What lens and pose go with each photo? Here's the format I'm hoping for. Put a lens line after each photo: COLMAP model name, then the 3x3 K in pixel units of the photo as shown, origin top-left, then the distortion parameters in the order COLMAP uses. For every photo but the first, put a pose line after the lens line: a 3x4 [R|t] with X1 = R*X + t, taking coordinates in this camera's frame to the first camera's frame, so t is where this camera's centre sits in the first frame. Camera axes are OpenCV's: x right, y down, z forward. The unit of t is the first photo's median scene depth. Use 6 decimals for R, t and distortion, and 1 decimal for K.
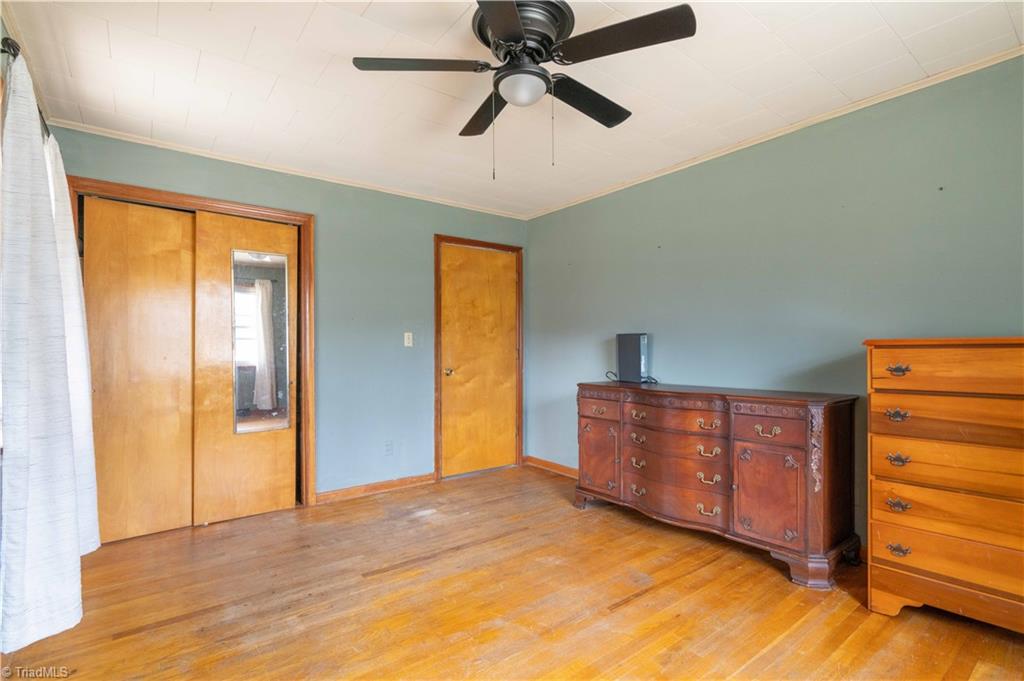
lens RADIAL K [[473.9, 0, 510.3], [0, 473.9, 353.9], [0, 0, 1]] dist [-0.003363, -0.000224]
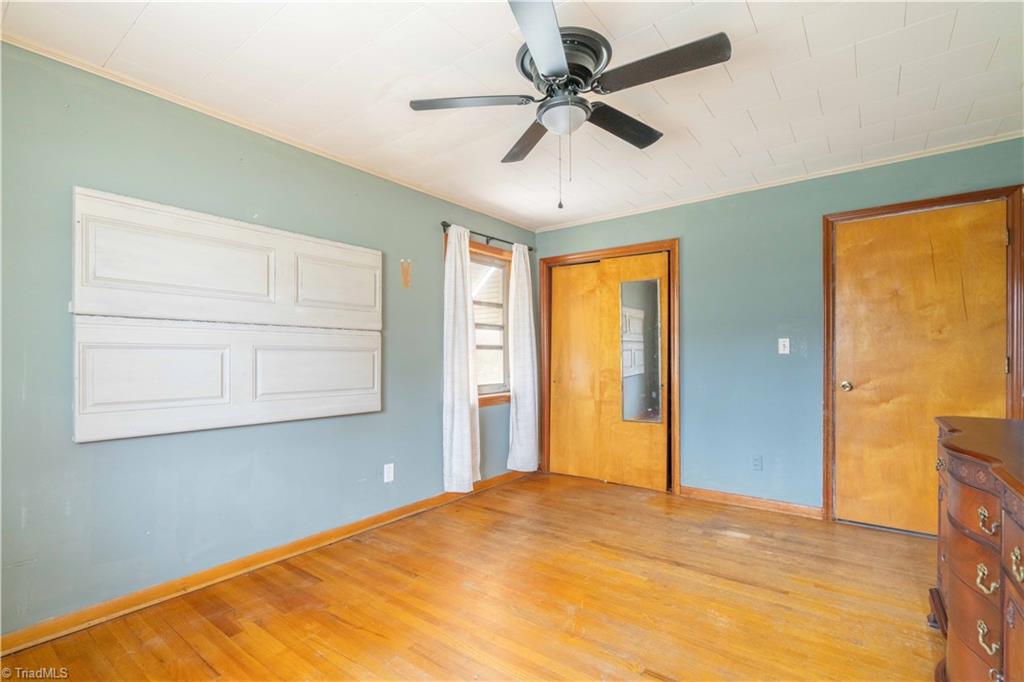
lens RADIAL K [[473.9, 0, 510.3], [0, 473.9, 354.4], [0, 0, 1]] dist [-0.003363, -0.000224]
pose [[0.273132, 0.003929, -0.961969, 0.573181], [-0.000963, 0.999992, 0.003811, -0.020446], [0.961976, -0.000115, 0.273133, 0.311446]]
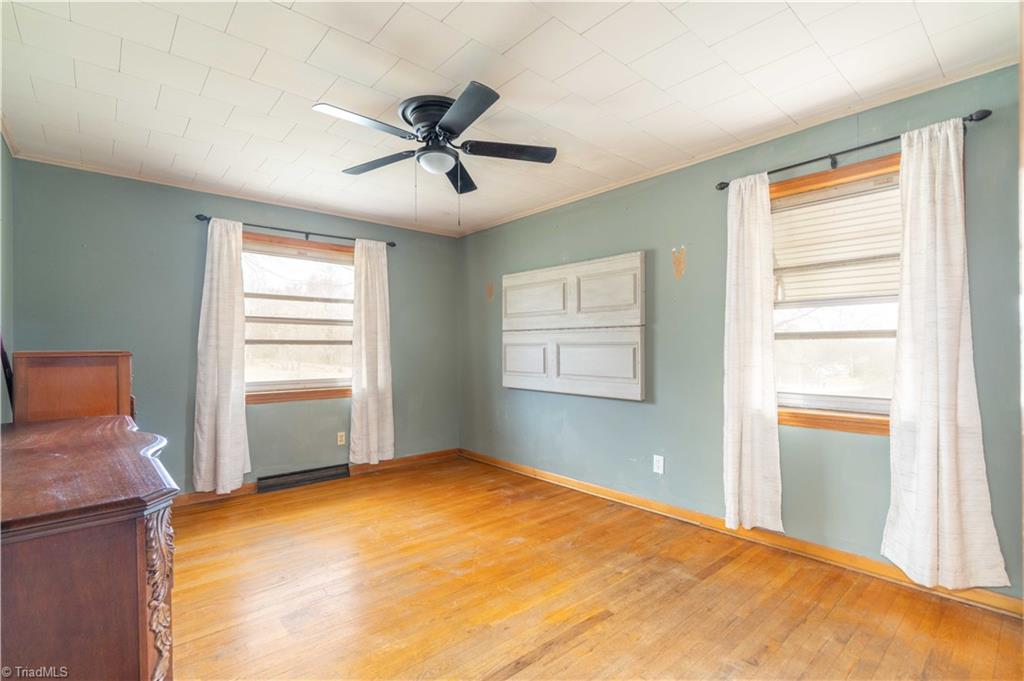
lens RADIAL K [[491.2, 0, 512.0], [0, 491.2, 340.5], [0, 0, 1]] dist [-0.000715, 0.000008]
pose [[-0.997872, 0.013393, -0.063815, -0.051483], [0.014227, 0.999819, -0.012633, -0.022356], [0.063634, -0.013514, -0.997882, 1.322156]]
